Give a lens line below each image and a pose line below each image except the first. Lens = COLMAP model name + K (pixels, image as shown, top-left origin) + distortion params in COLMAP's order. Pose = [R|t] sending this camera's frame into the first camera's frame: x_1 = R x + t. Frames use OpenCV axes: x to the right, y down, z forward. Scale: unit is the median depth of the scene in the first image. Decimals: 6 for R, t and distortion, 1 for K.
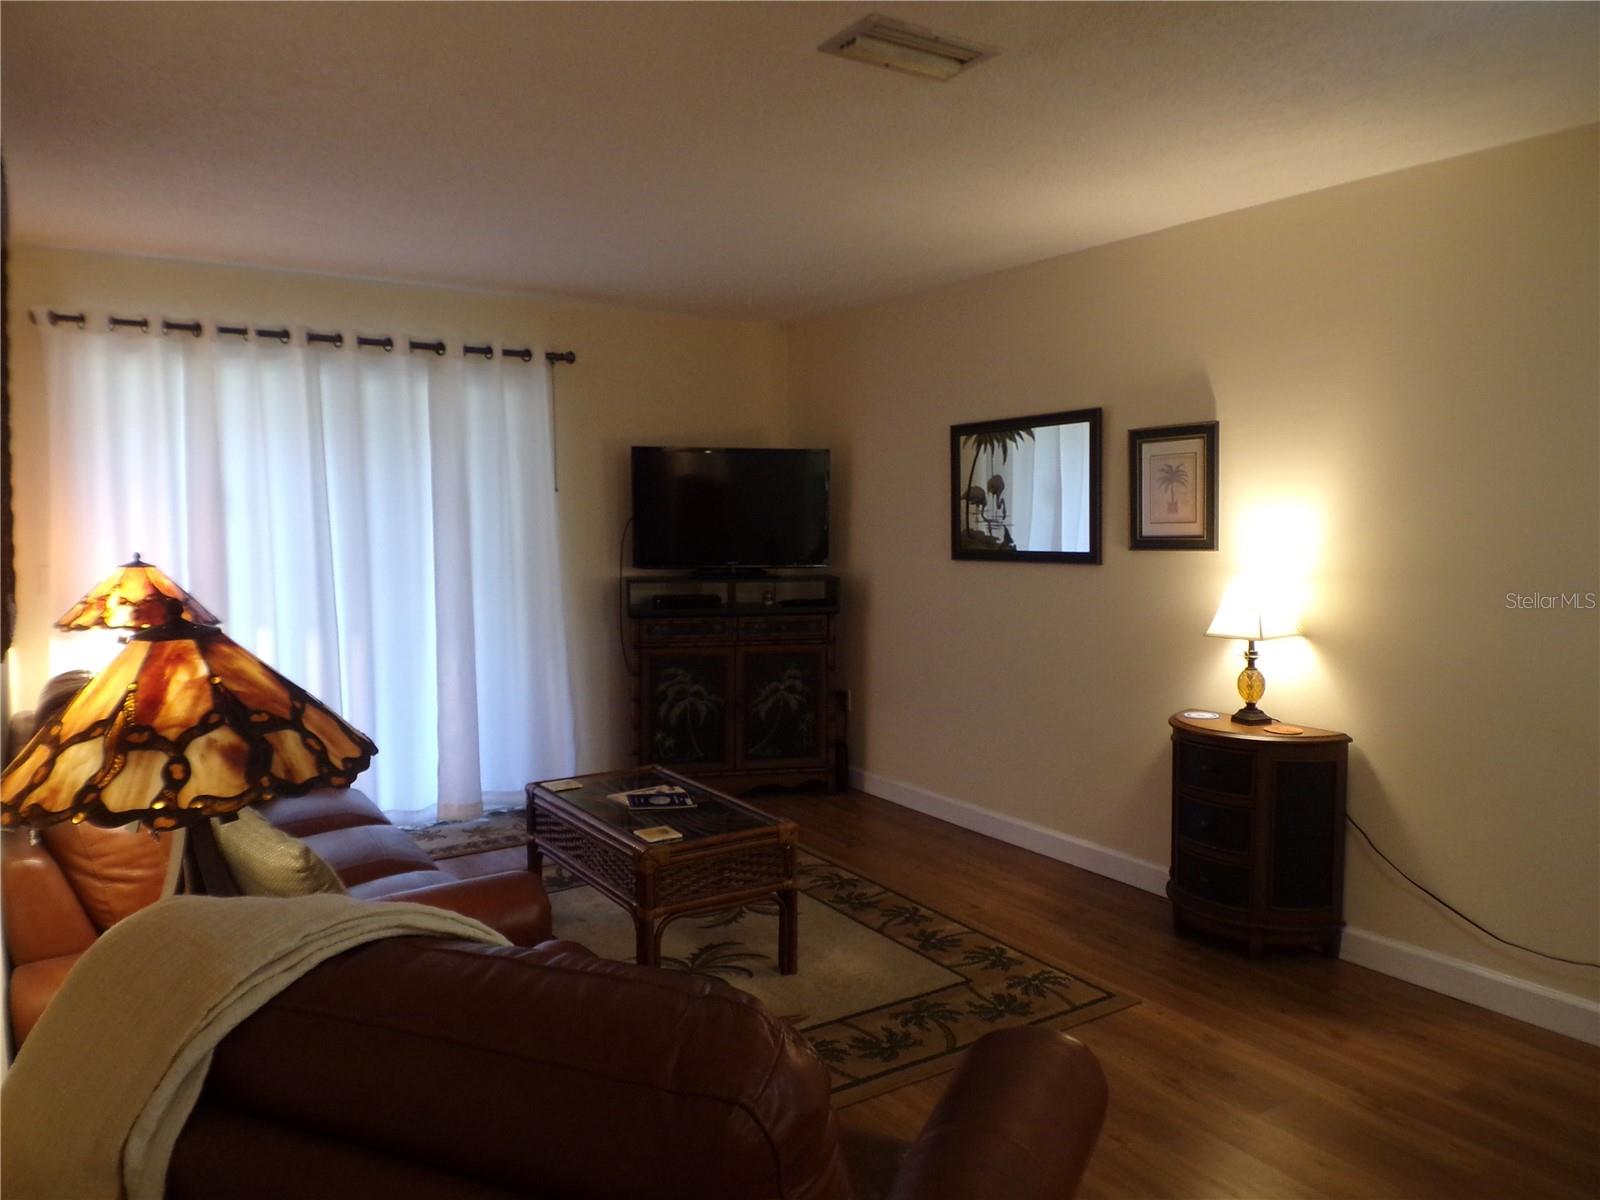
lens RADIAL K [[1120.6, 0, 799.8], [0, 1120.6, 602.1], [0, 0, 1]] dist [0.125644, -0.180007]
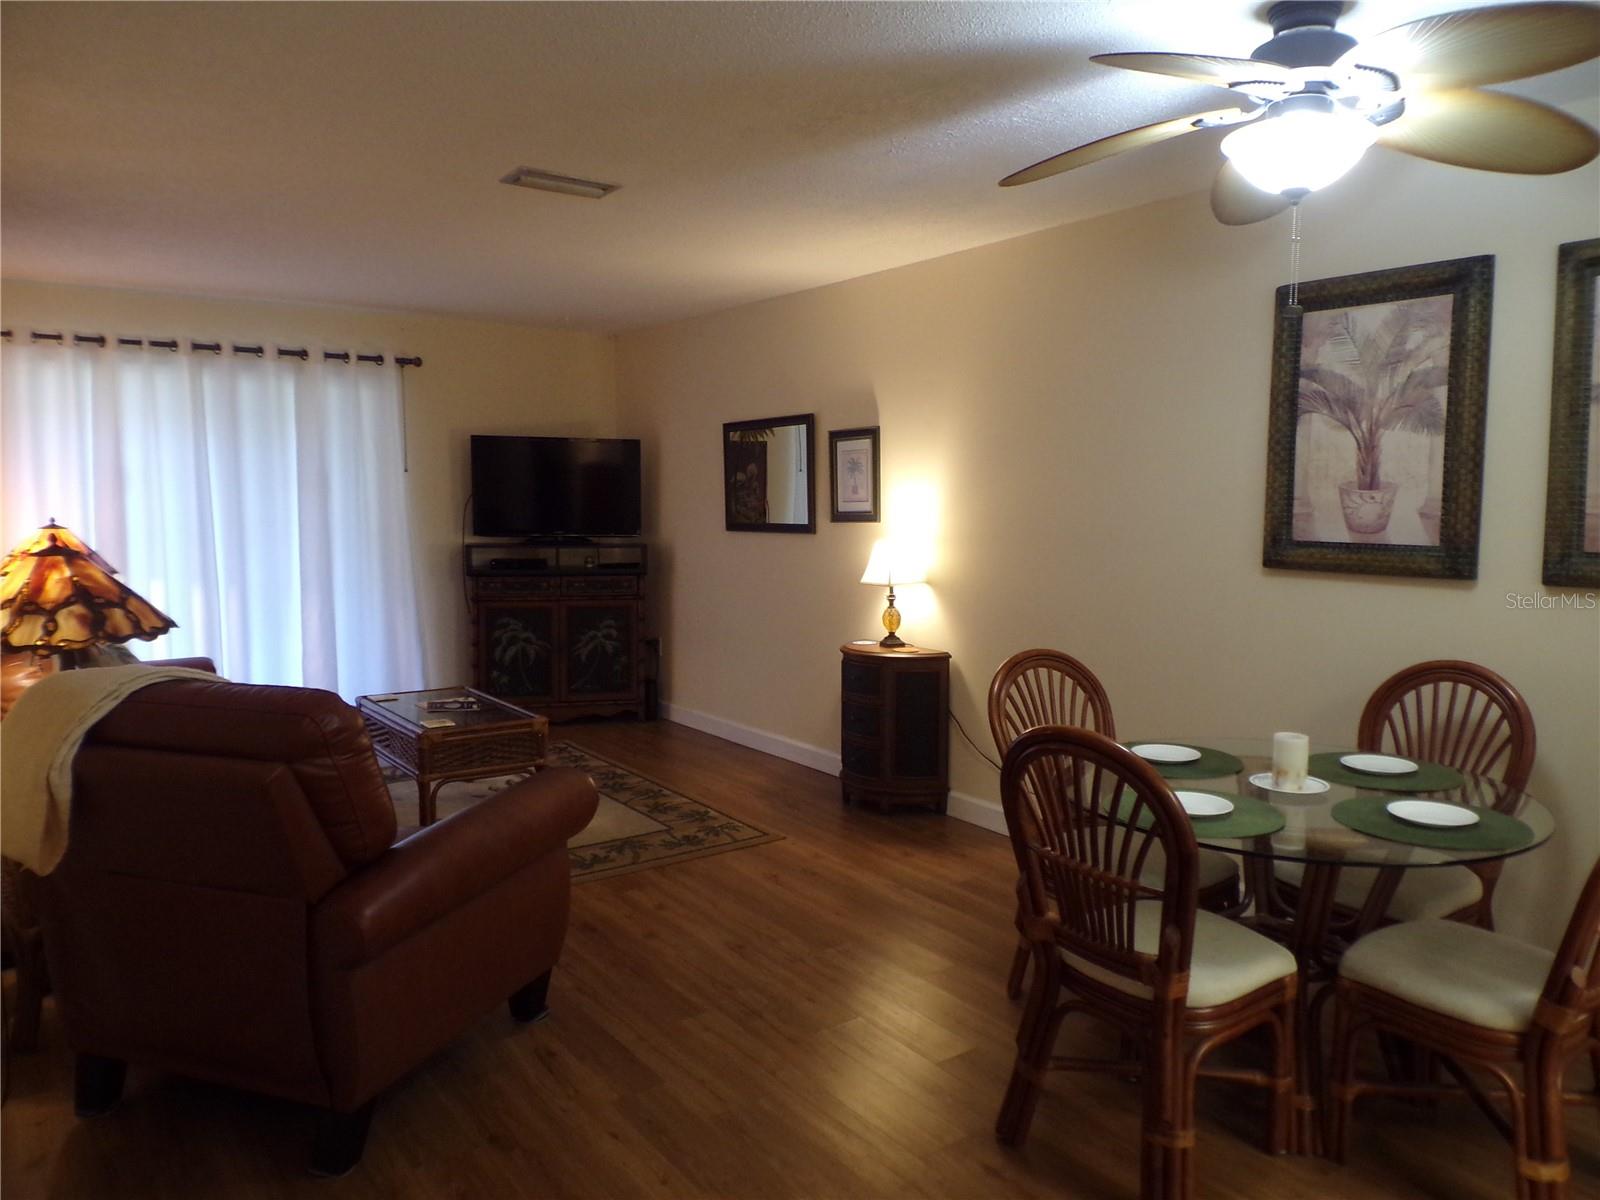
lens RADIAL K [[1120.6, 0, 804.0], [0, 1120.6, 603.7], [0, 0, 1]] dist [0.125644, -0.180007]
pose [[0.999206, 0.003533, 0.039682, 0.202420], [-0.004163, 0.999866, 0.015801, 0.028138], [-0.039621, -0.015954, 0.999087, -0.300191]]
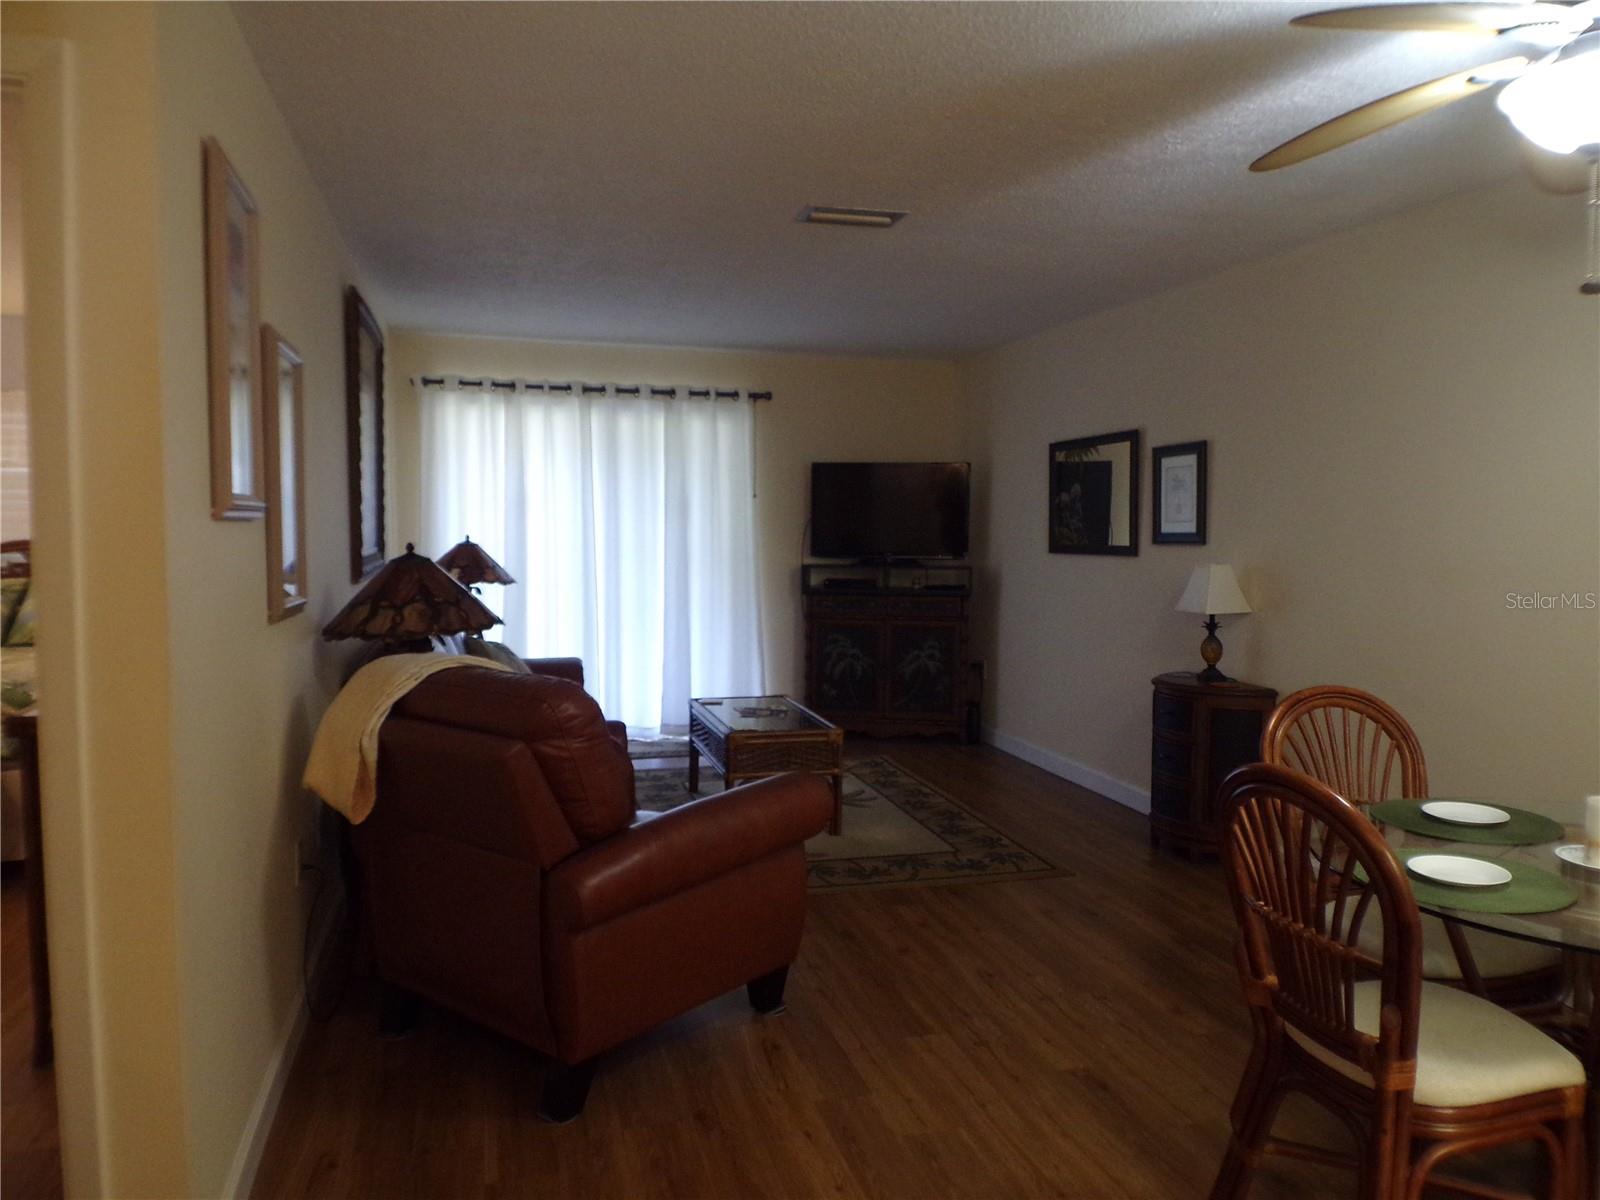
lens RADIAL K [[1120.6, 0, 800.3], [0, 1120.6, 597.4], [0, 0, 1]] dist [0.125644, -0.180007]
pose [[0.951235, 0.031470, -0.306859, 0.298915], [-0.035462, 0.999343, -0.007441, 0.034317], [0.306423, 0.017960, 0.951726, -0.289653]]
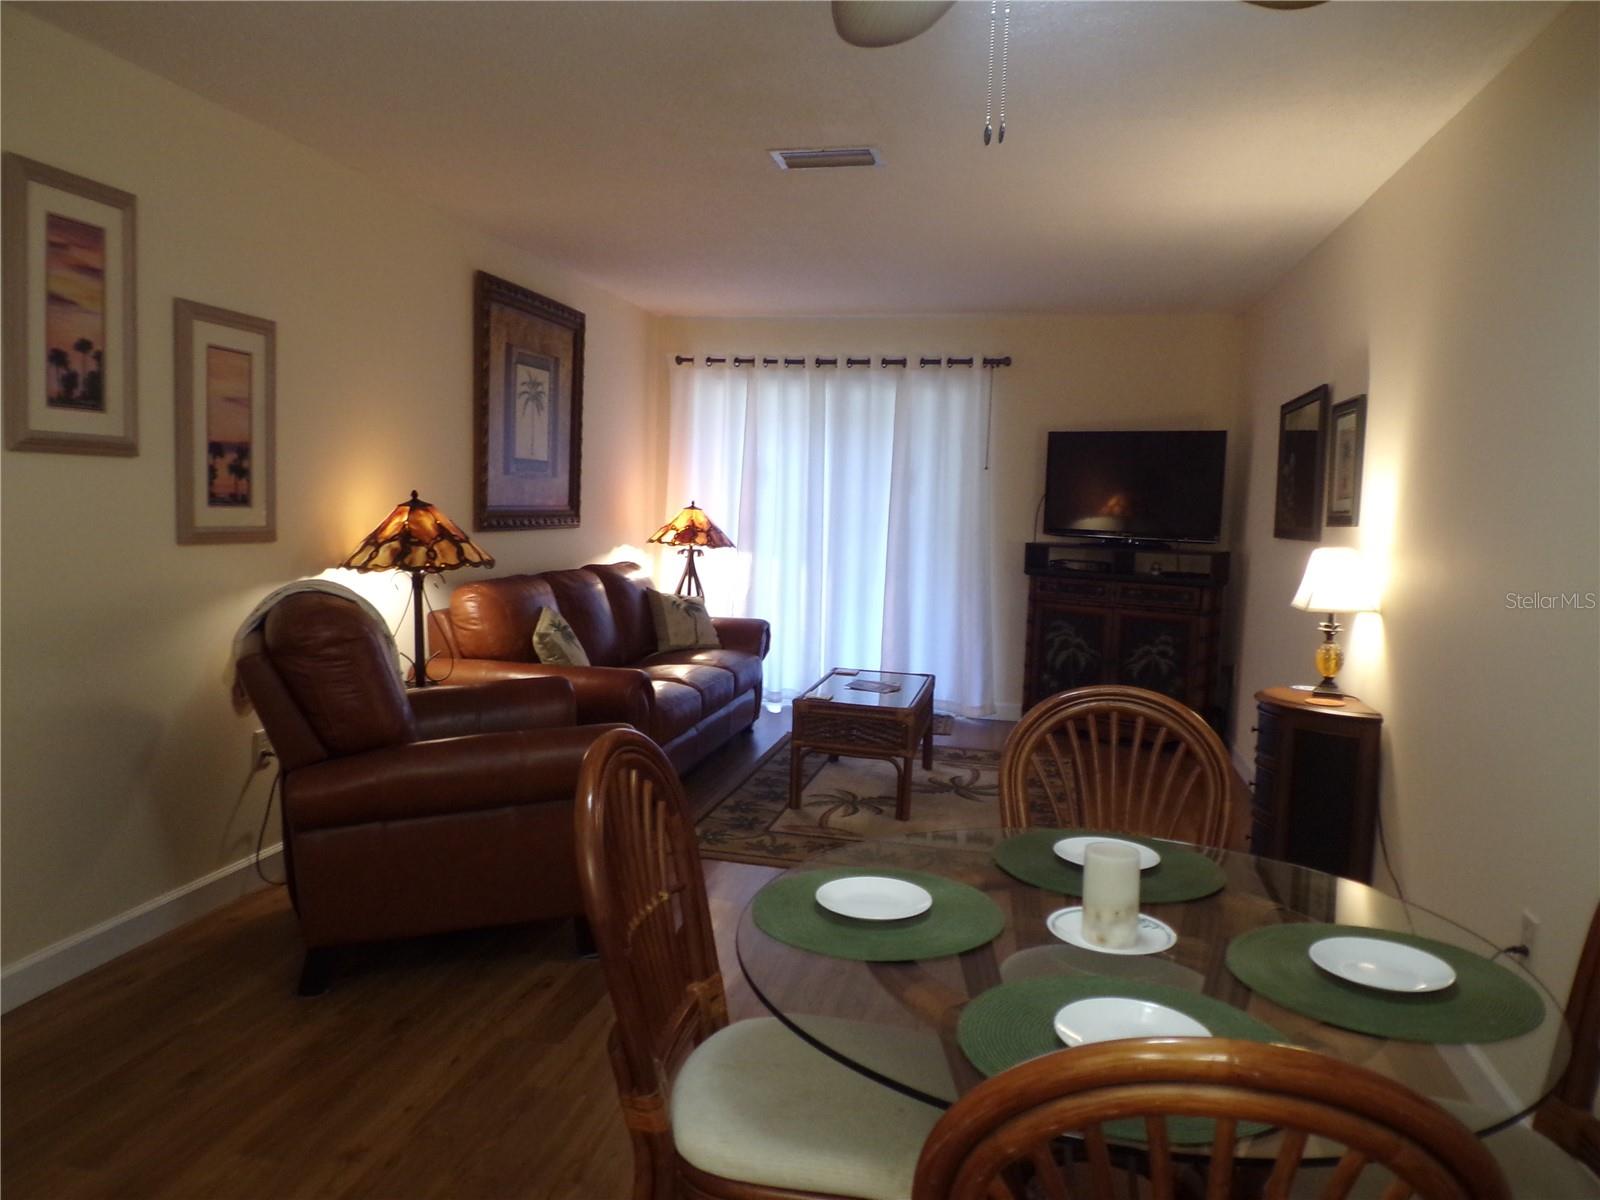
lens RADIAL K [[1120.6, 0, 794.8], [0, 1120.6, 596.6], [0, 0, 1]] dist [0.125644, -0.180007]
pose [[0.695497, 0.090783, -0.712771, 0.666411], [-0.094517, 0.994925, 0.034493, 0.024166], [0.712285, 0.043379, 0.700548, -0.028796]]
